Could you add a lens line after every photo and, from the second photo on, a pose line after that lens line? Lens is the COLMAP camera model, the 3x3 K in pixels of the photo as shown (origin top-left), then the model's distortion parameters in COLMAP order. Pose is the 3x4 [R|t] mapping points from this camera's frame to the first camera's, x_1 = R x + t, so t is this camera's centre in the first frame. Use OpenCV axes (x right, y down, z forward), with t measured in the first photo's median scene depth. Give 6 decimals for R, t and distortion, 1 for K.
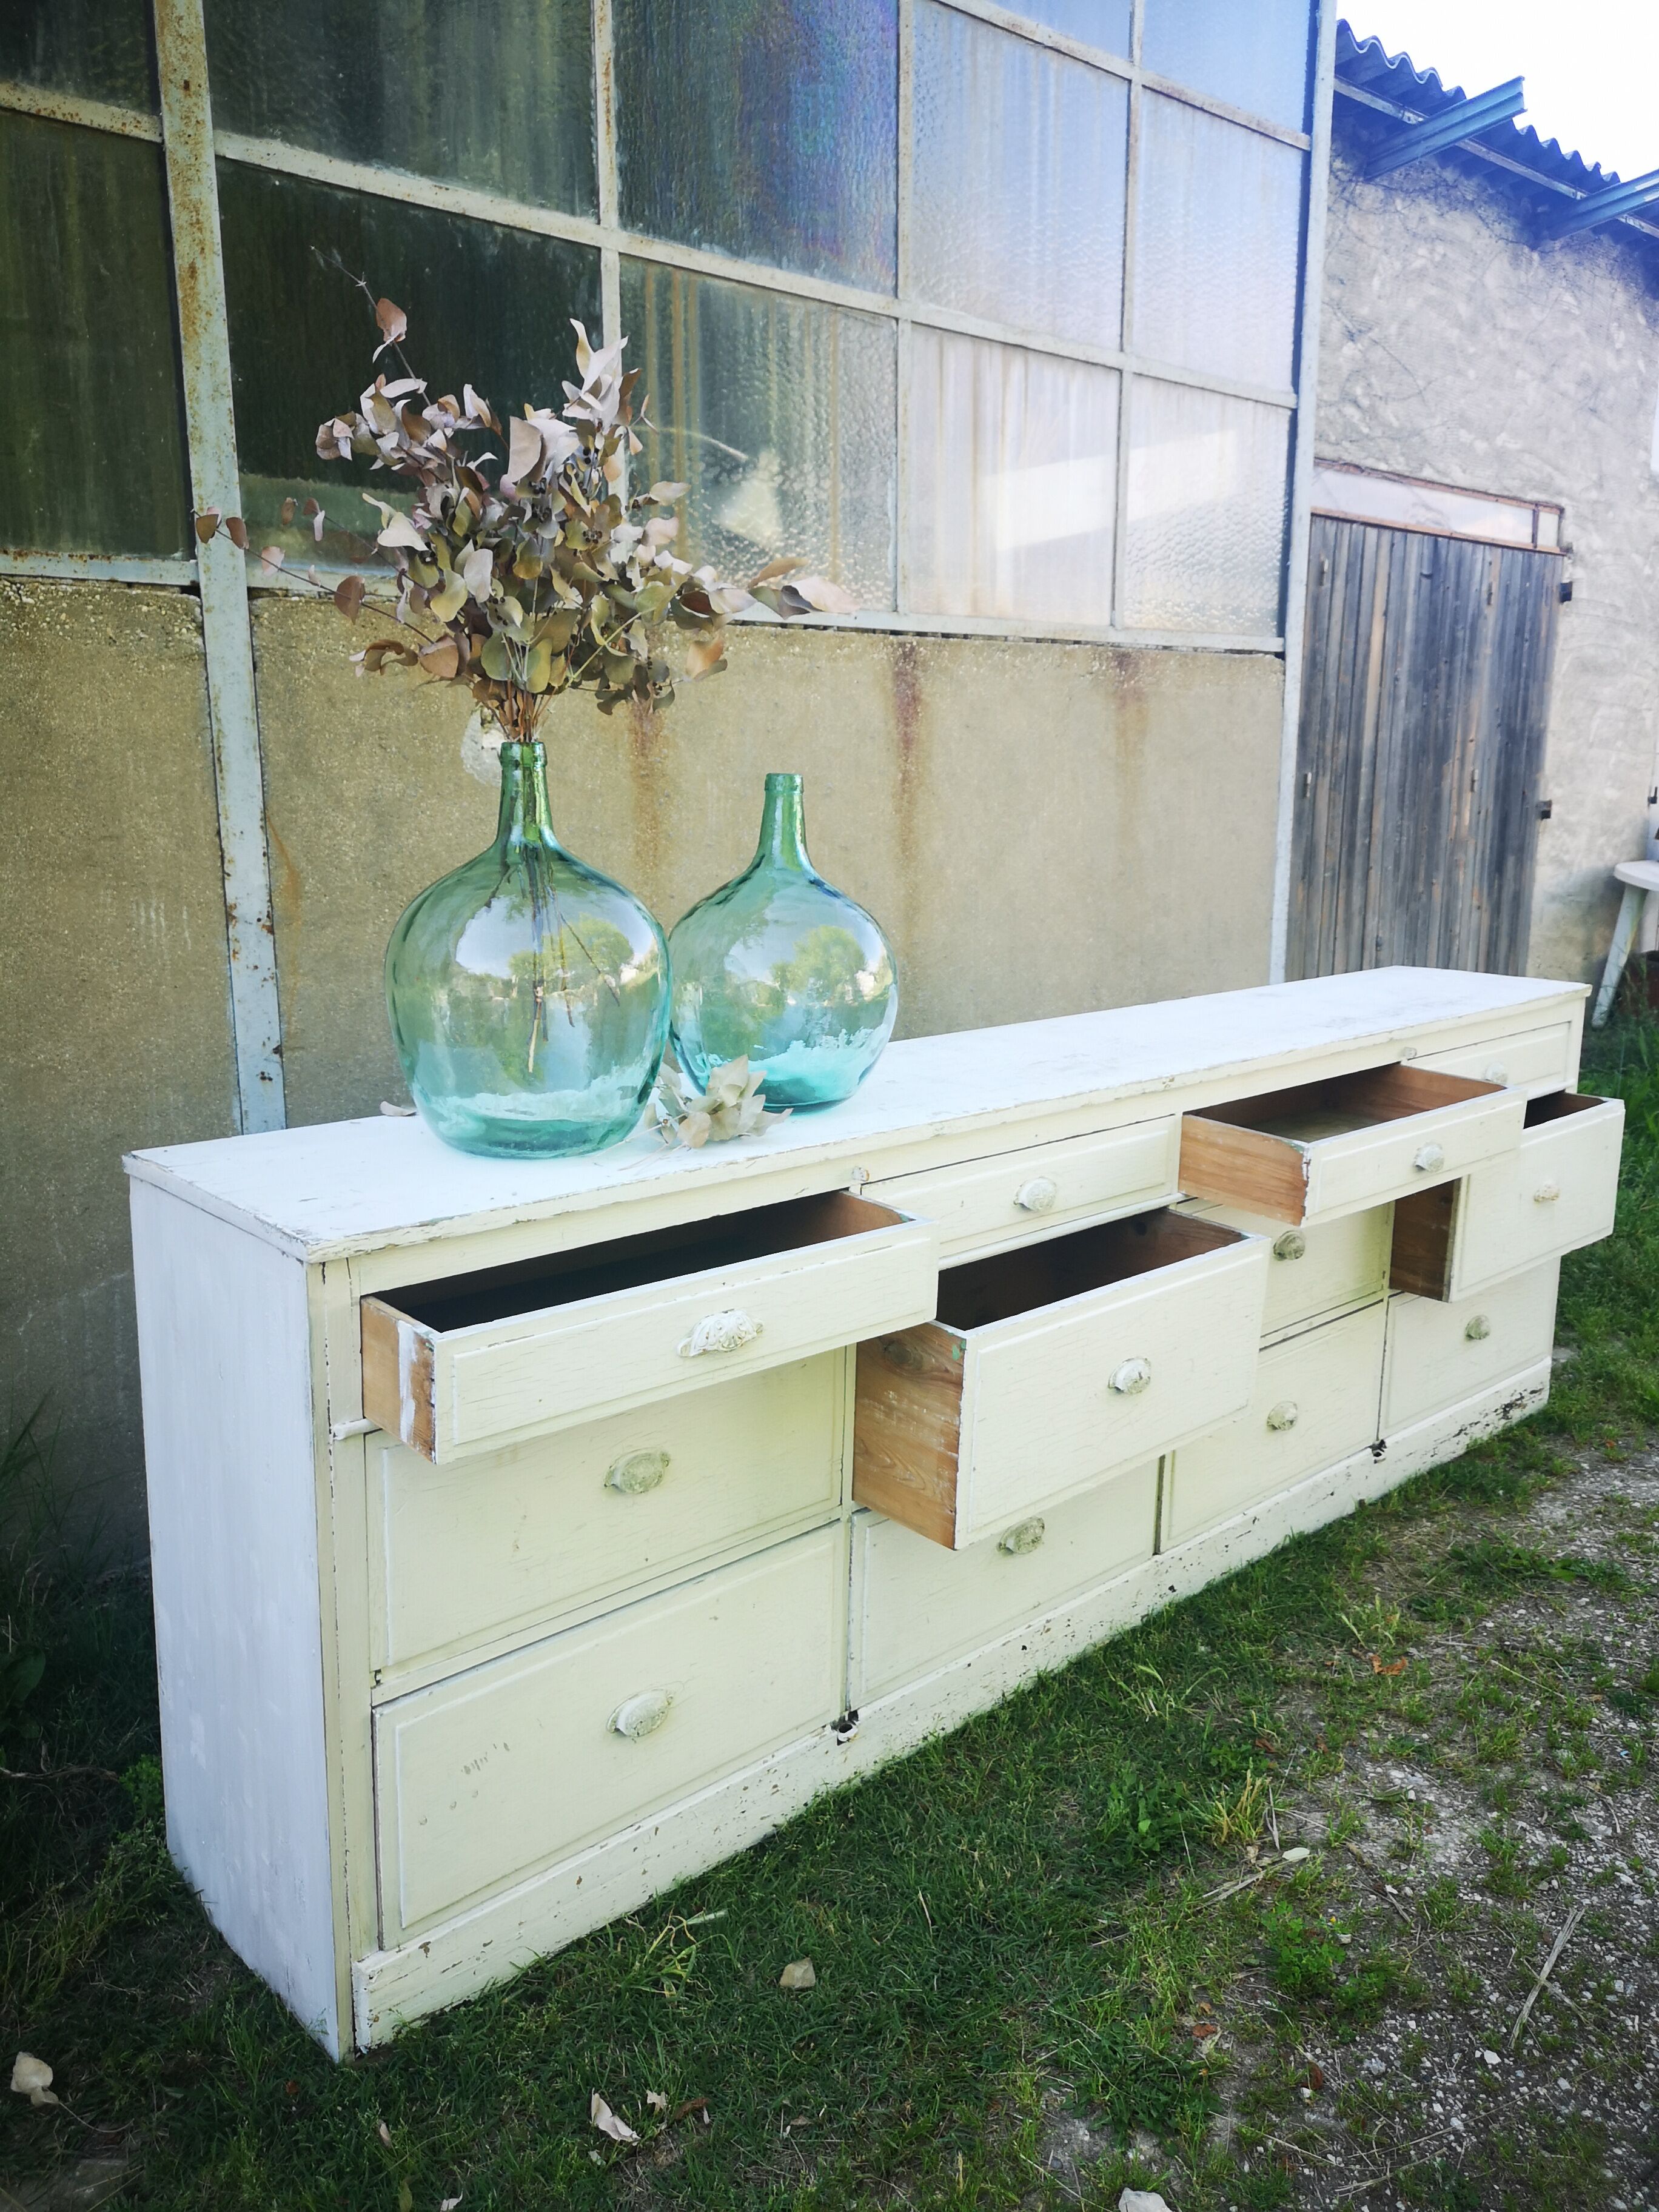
lens RADIAL K [[1735.5, 0, 831.0], [0, 1735.5, 1104.1], [0, 0, 1]] dist [0.027161, -0.015921]
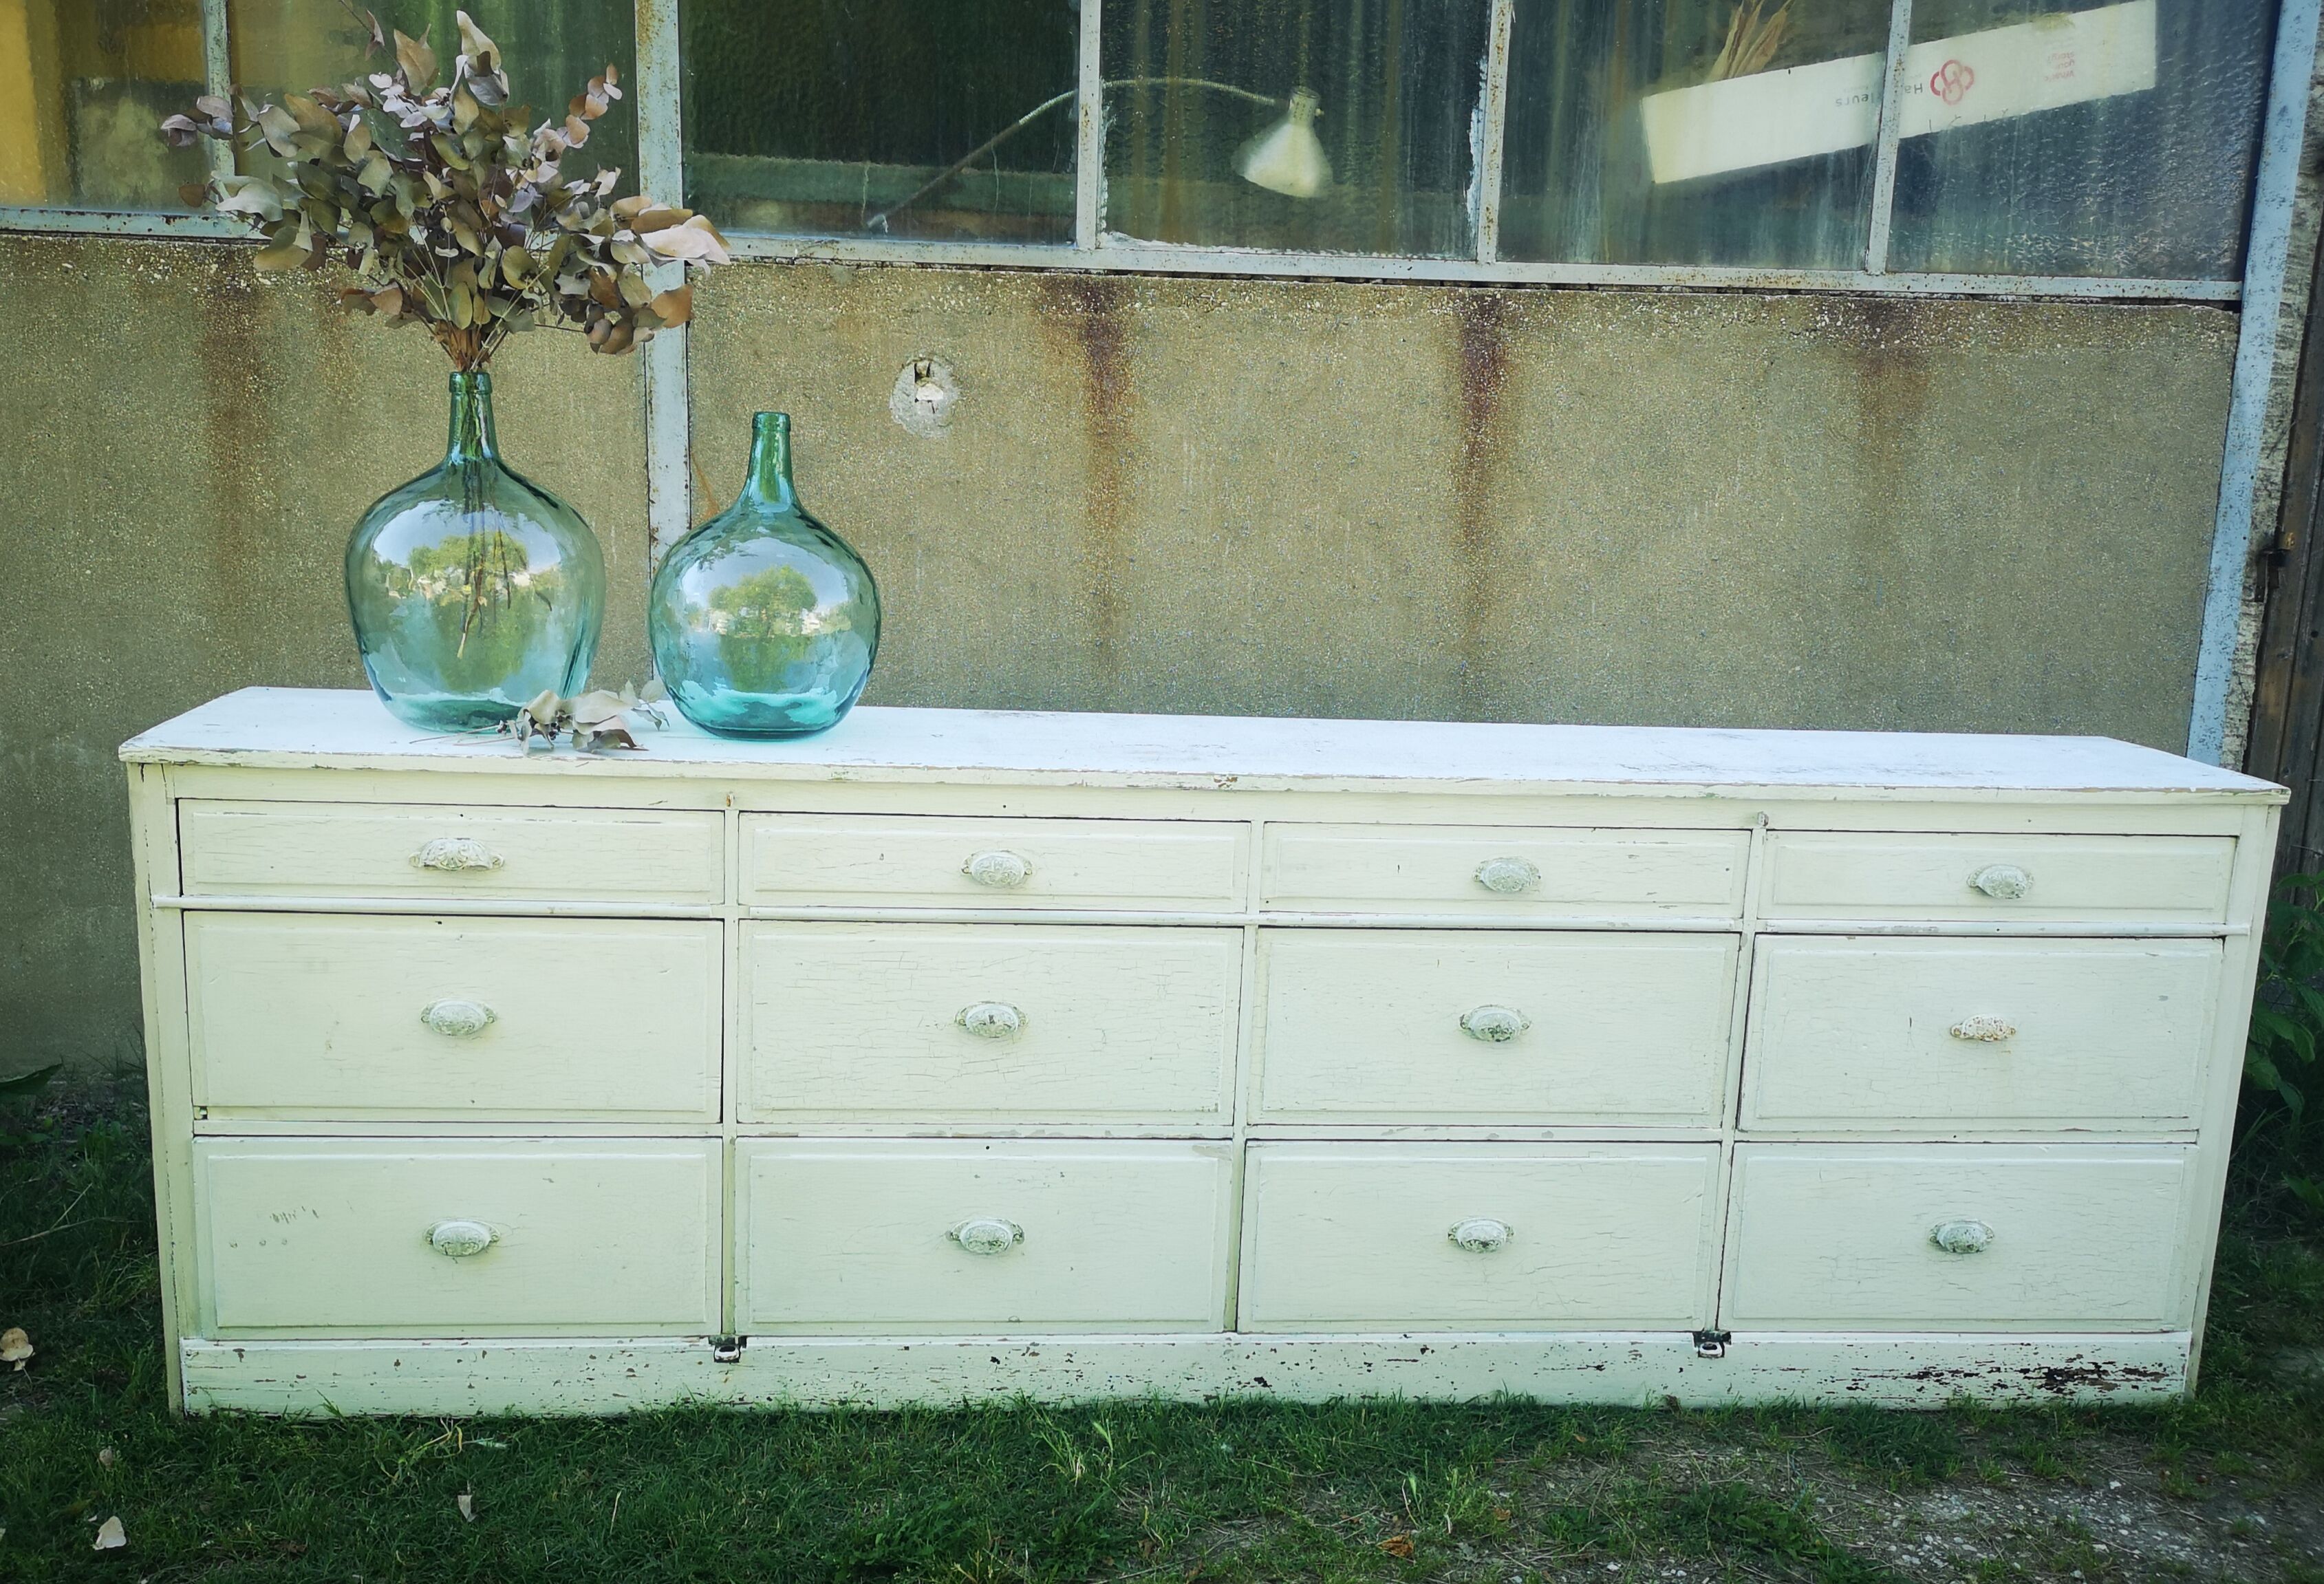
lens RADIAL K [[1950.1, 0, 1158.7], [0, 1950.1, 796.2], [0, 0, 1]] dist [0.041483, -0.035277]
pose [[0.776415, 0.136788, -0.615199, 0.672132], [-0.153690, 0.987786, 0.025667, -0.021715], [0.611195, 0.074621, 0.787954, 0.179018]]
